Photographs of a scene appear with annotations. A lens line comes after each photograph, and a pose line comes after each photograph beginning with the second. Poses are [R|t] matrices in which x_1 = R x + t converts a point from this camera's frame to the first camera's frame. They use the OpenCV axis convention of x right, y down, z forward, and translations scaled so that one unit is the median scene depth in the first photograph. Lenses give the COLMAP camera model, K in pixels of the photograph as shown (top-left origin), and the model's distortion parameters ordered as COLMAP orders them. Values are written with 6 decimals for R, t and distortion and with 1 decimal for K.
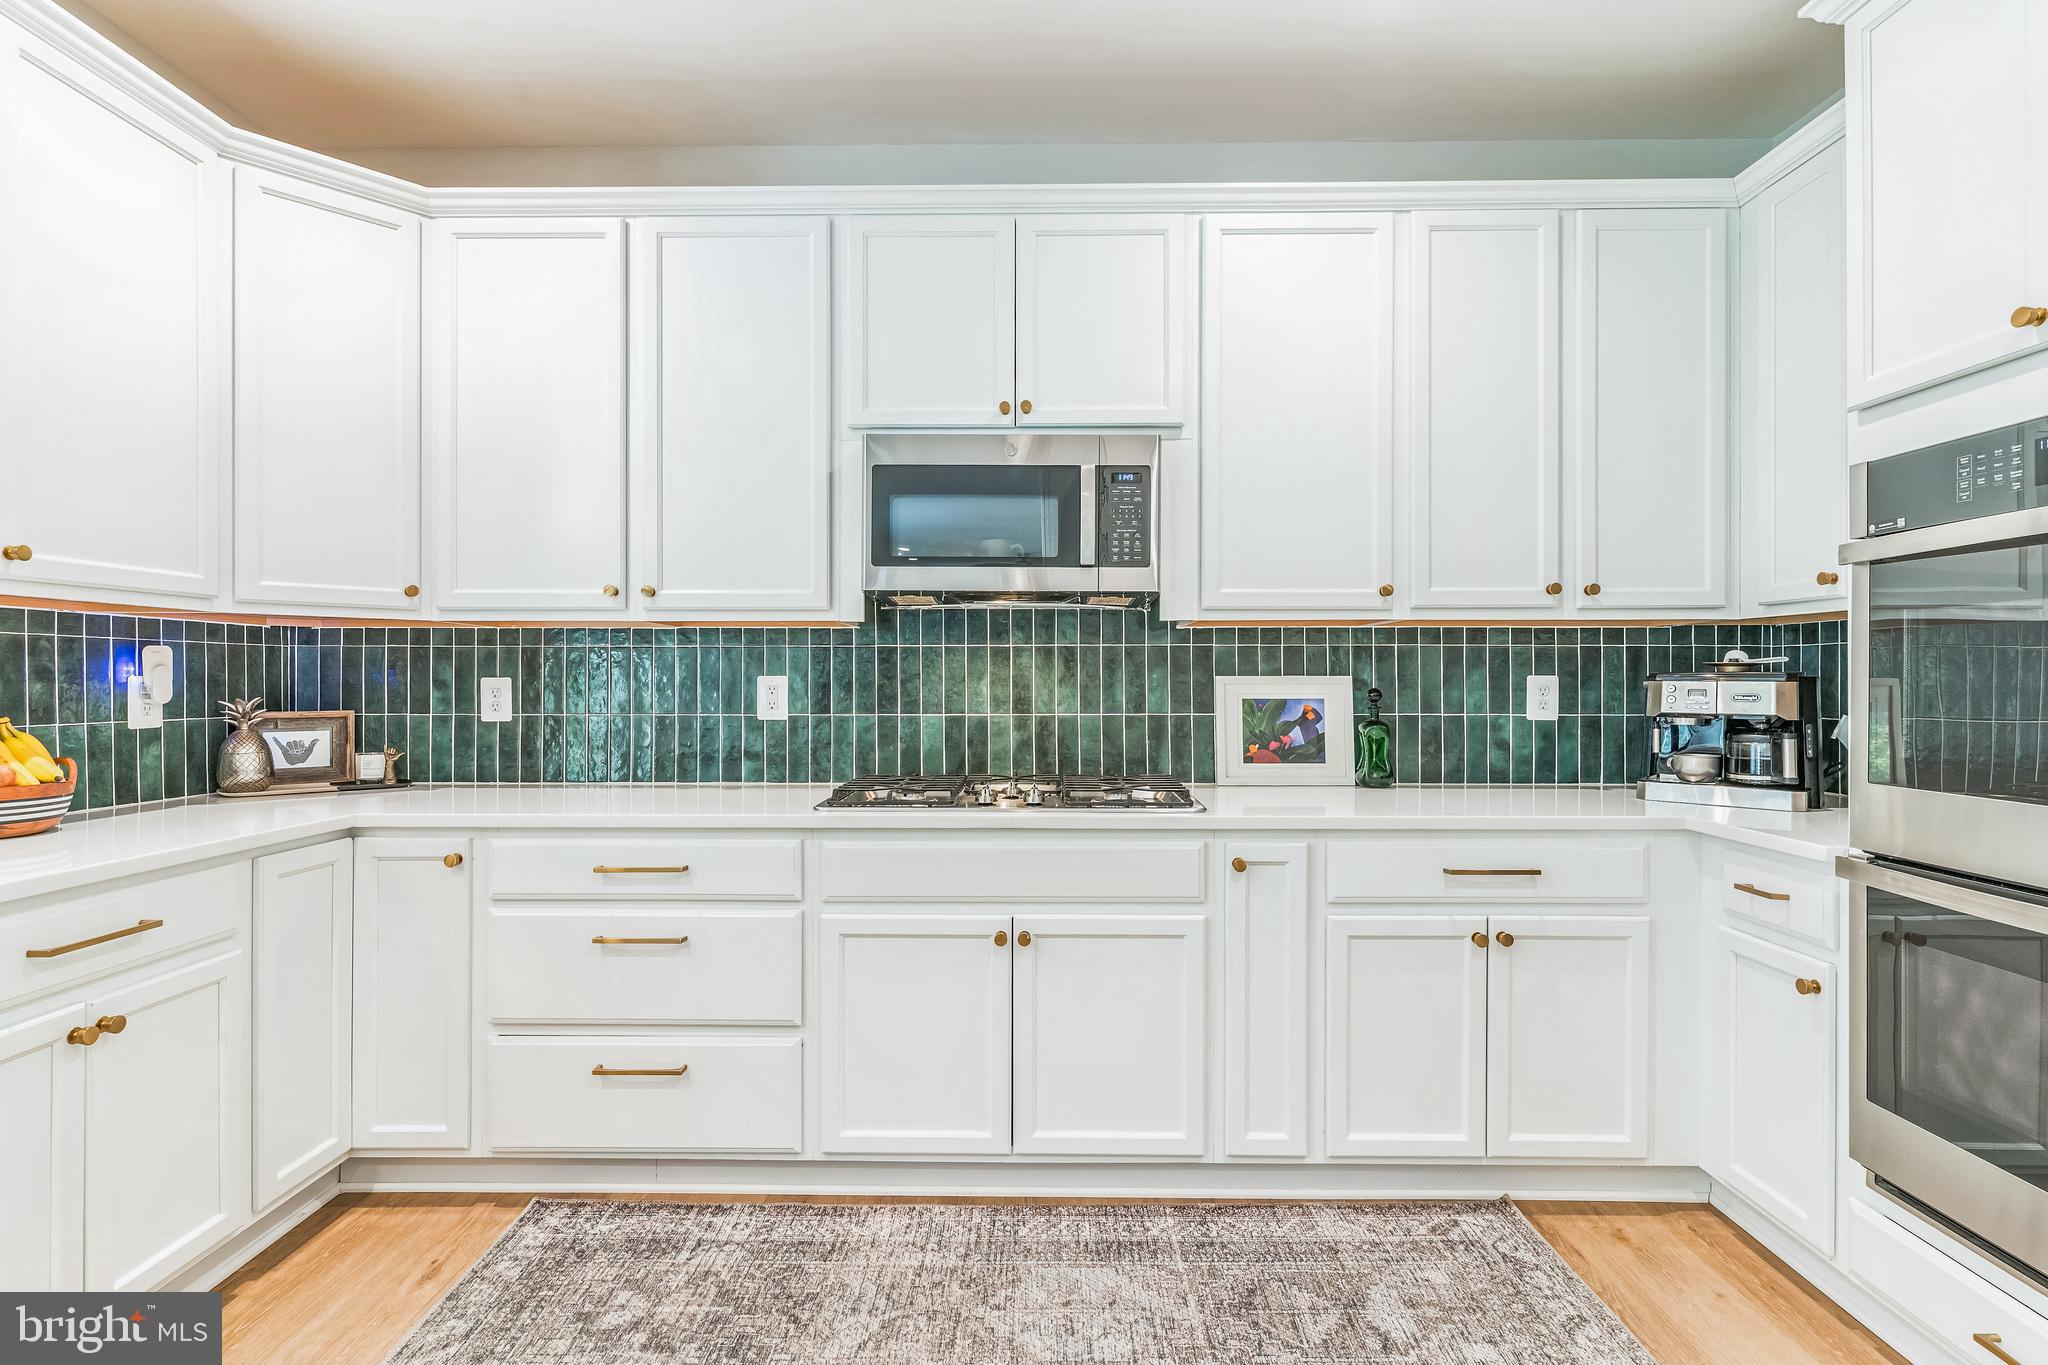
lens RADIAL K [[984.1, 0, 1024.0], [0, 984.1, 682.5], [0, 0, 1]] dist [0.011209, 0.000128]
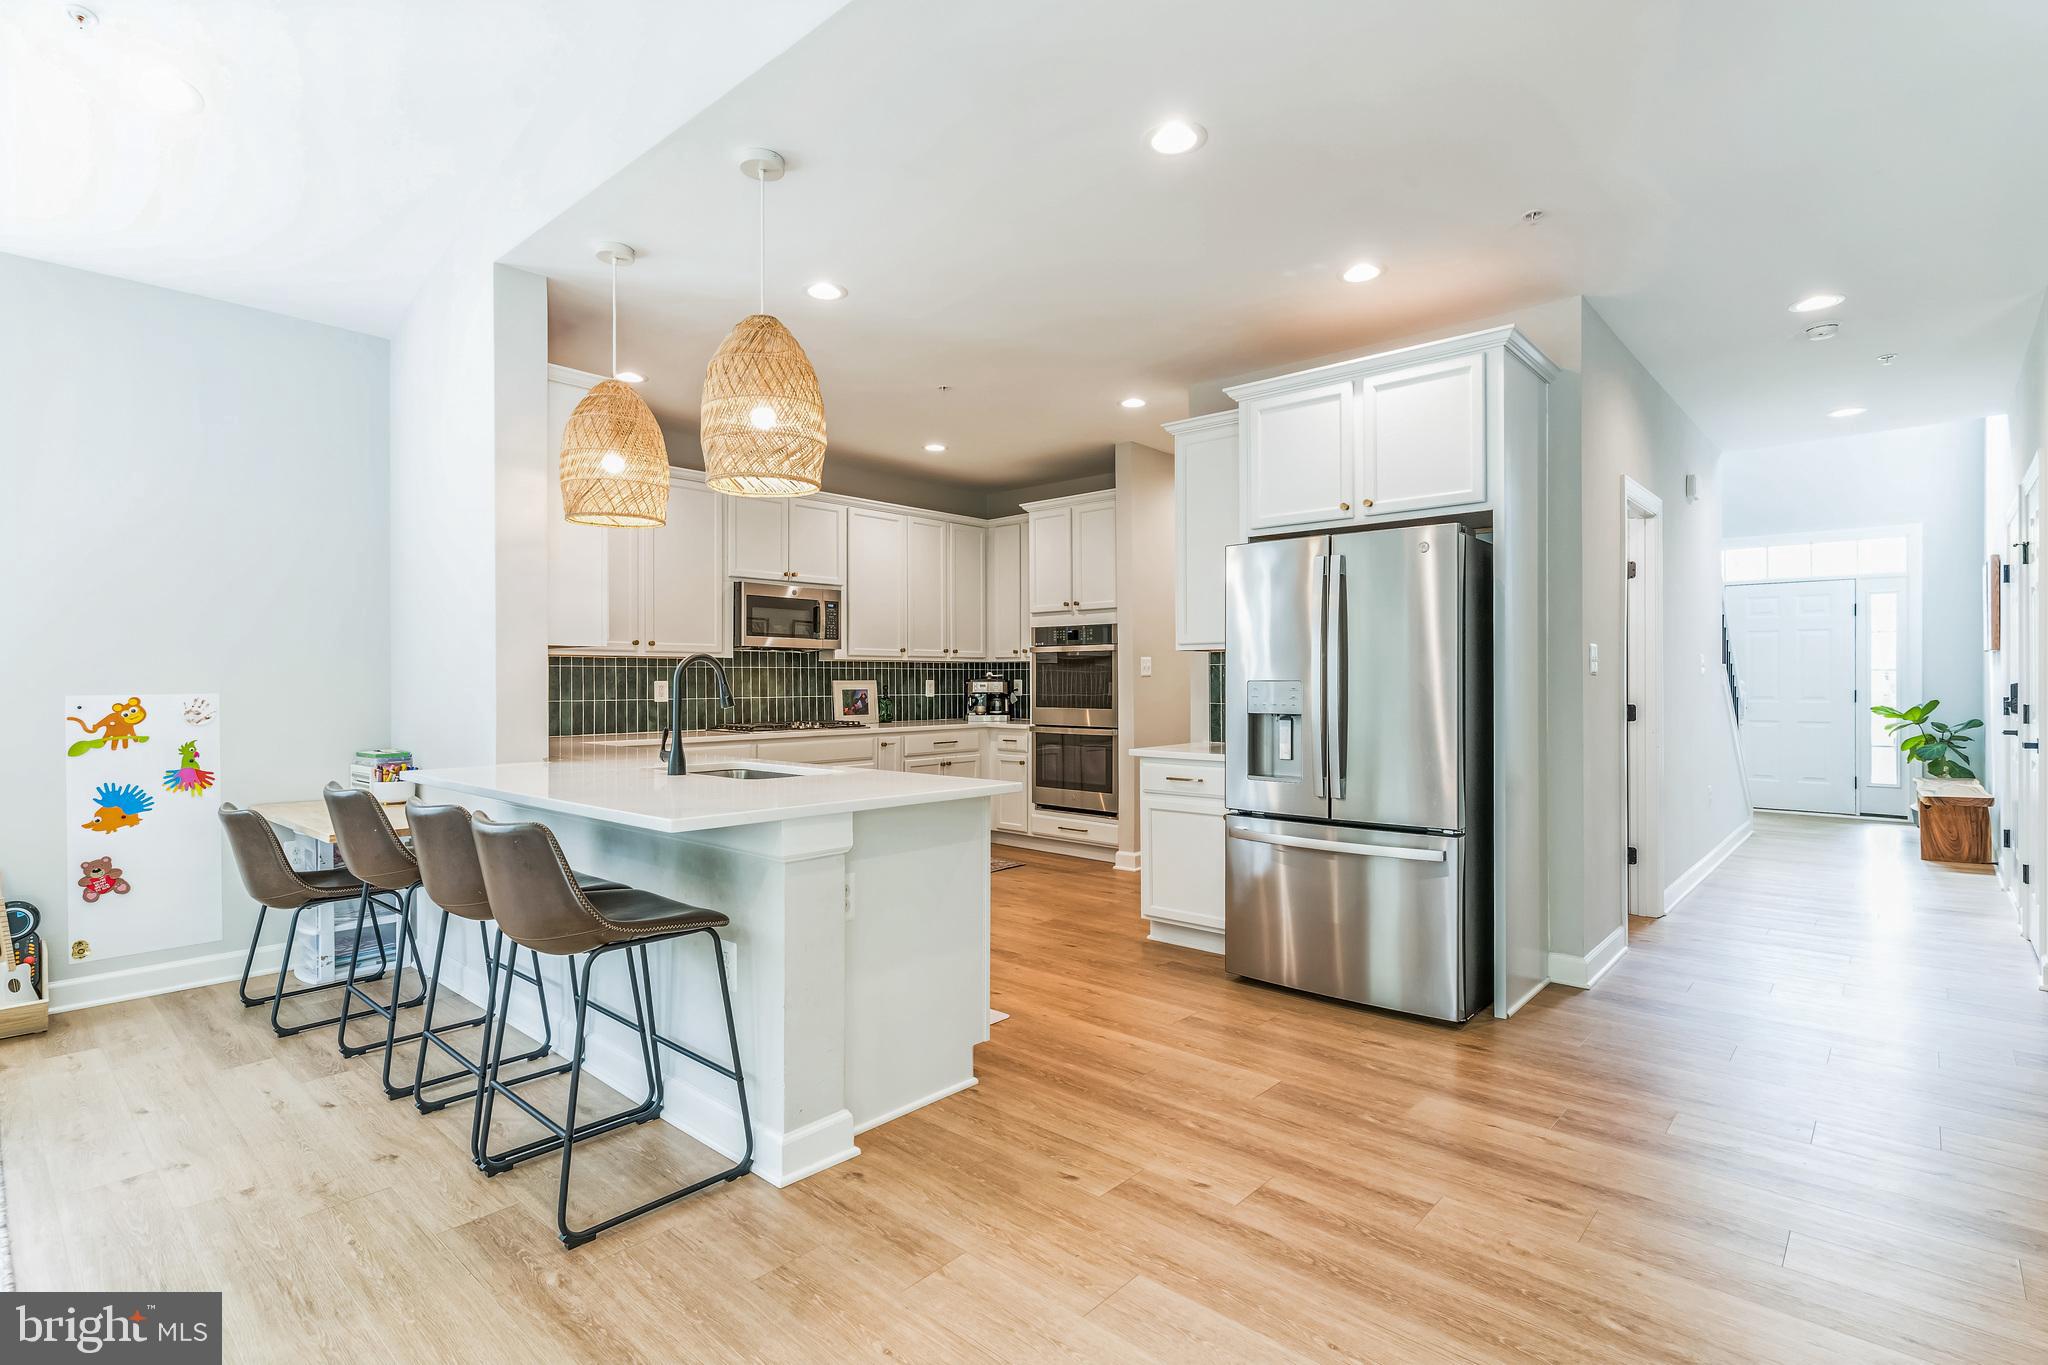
lens RADIAL K [[984.1, 0, 1024.0], [0, 984.1, 682.5], [0, 0, 1]] dist [0.011209, 0.000128]
pose [[0.657317, -0.003435, 0.753606, -1.364772], [0.005095, 0.999987, 0.000113, 0.000302], [-0.753597, 0.003766, 0.657326, -0.992226]]
